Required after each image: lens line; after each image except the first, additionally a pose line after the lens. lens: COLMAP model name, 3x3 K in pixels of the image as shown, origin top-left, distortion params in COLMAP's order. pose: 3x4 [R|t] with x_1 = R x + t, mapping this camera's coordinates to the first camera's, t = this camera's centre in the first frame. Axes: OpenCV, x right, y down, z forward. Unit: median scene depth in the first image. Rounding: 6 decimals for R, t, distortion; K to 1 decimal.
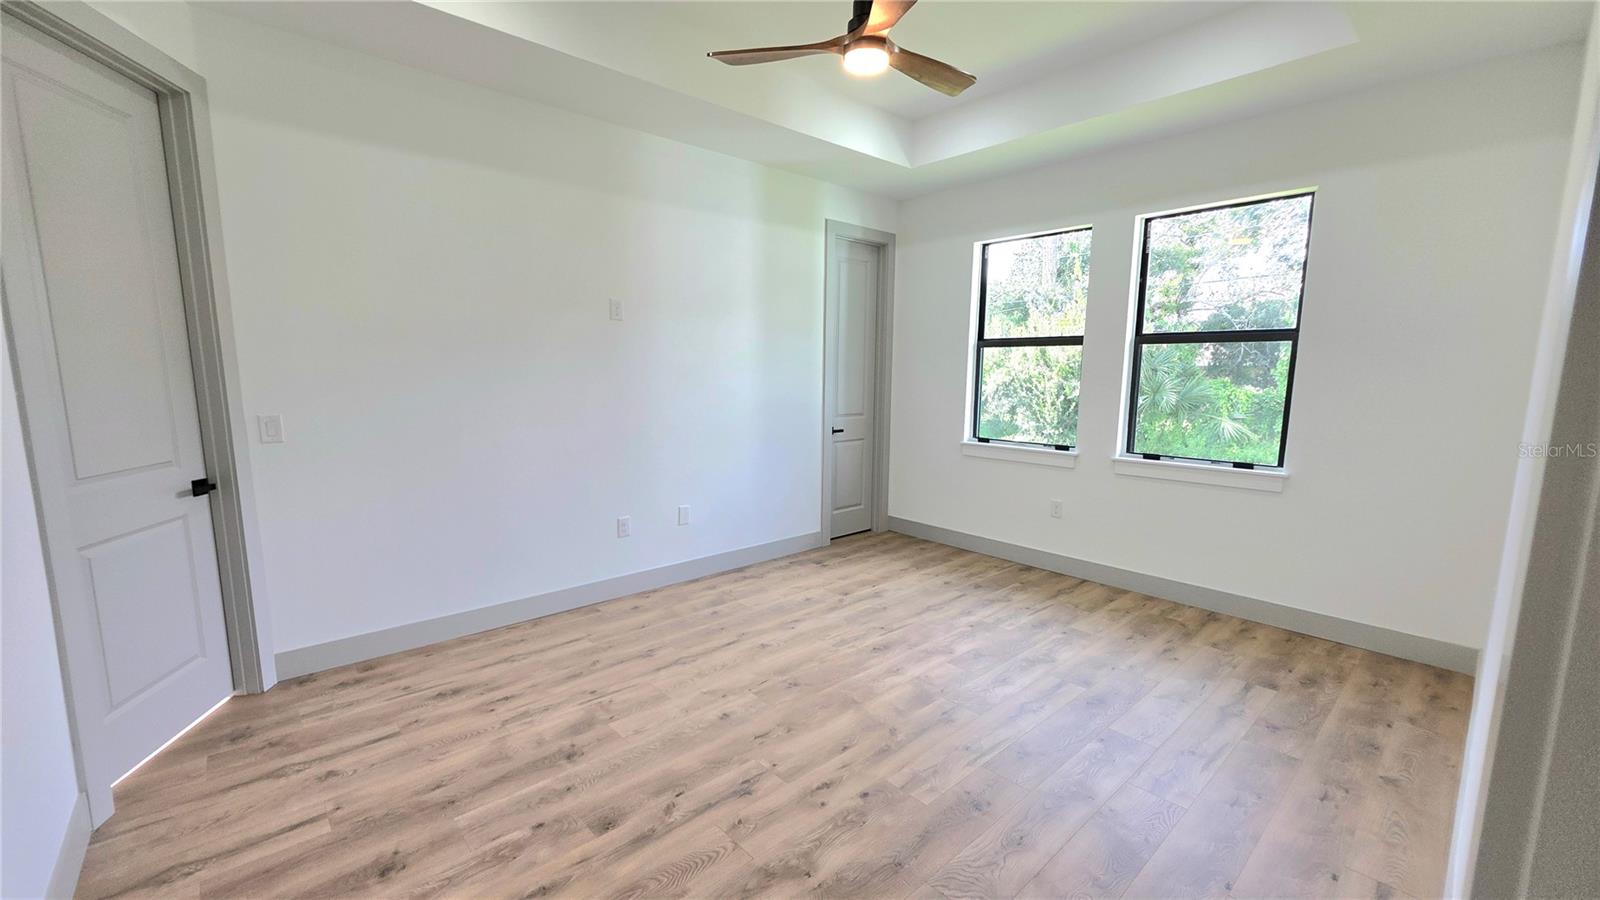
lens RADIAL K [[640.1, 0, 791.0], [0, 640.1, 460.5], [0, 0, 1]] dist [0.011661, 0.000034]
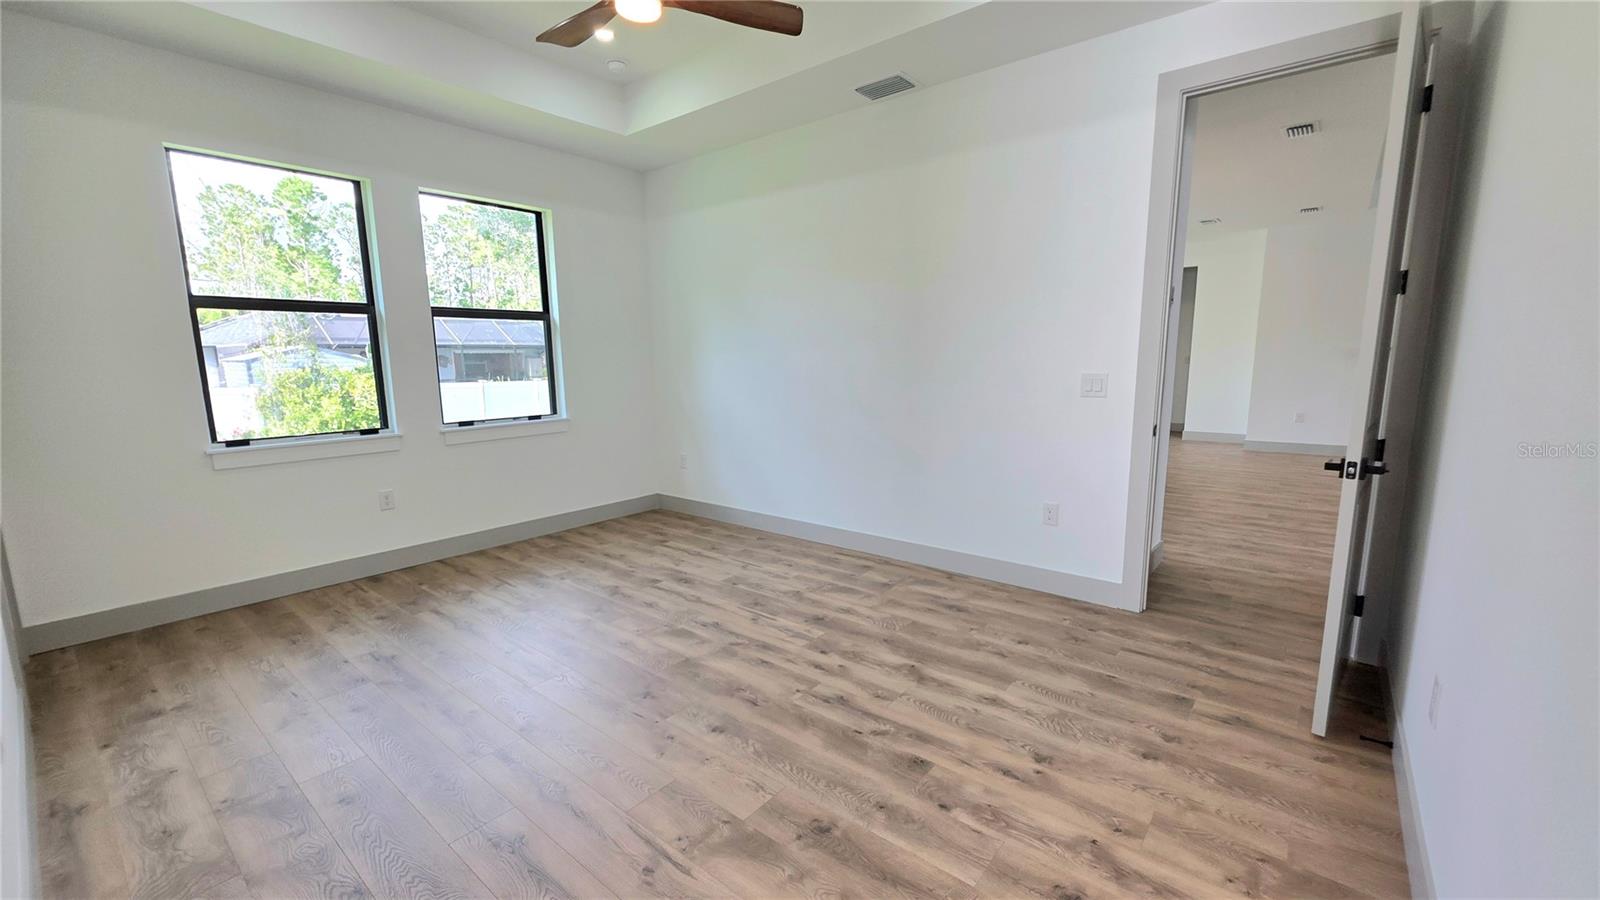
lens RADIAL K [[640.1, 0, 805.8], [0, 640.1, 450.3], [0, 0, 1]] dist [0.011661, 0.000034]
pose [[-0.159818, -0.148924, 0.975848, -0.805291], [0.153300, 0.972817, 0.173568, -0.085474], [-0.975170, 0.177337, -0.132643, 0.829699]]
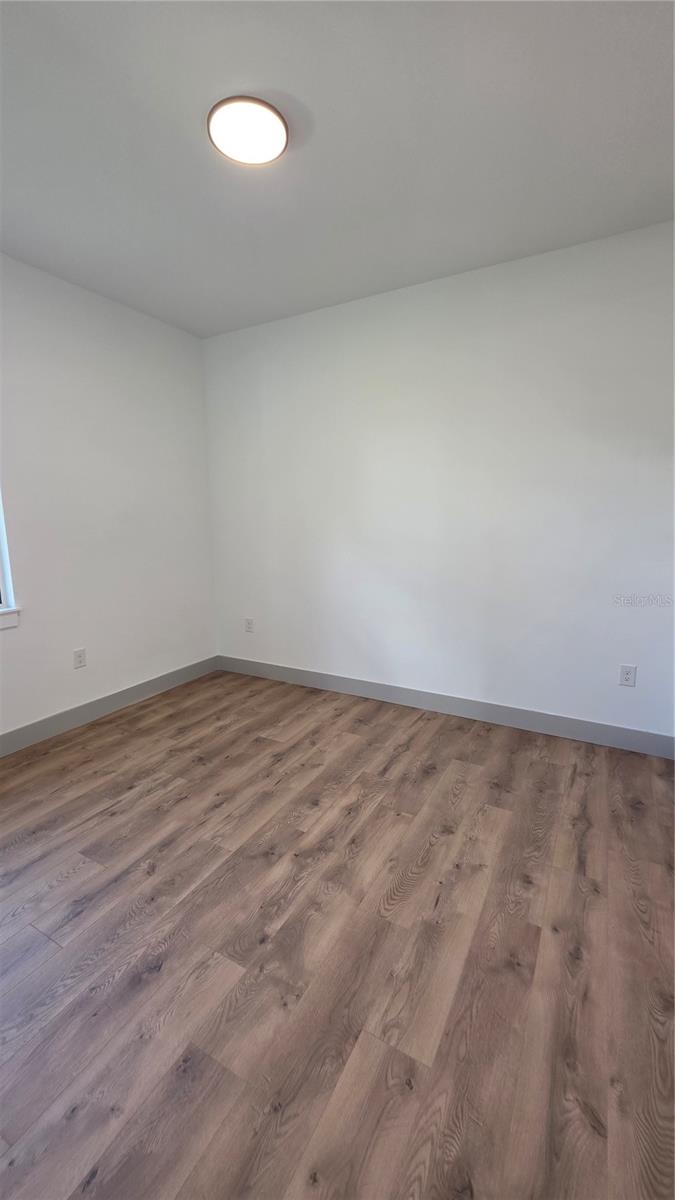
lens RADIAL K [[480.1, 0, 333.1], [0, 480.1, 596.4], [0, 0, 1]] dist [0.011661, 0.000034]
pose [[-0.941728, 0.052205, -0.332299, -0.181495], [-0.034023, 0.968034, 0.248500, -0.110166], [0.334650, 0.245326, -0.909849, 1.241313]]
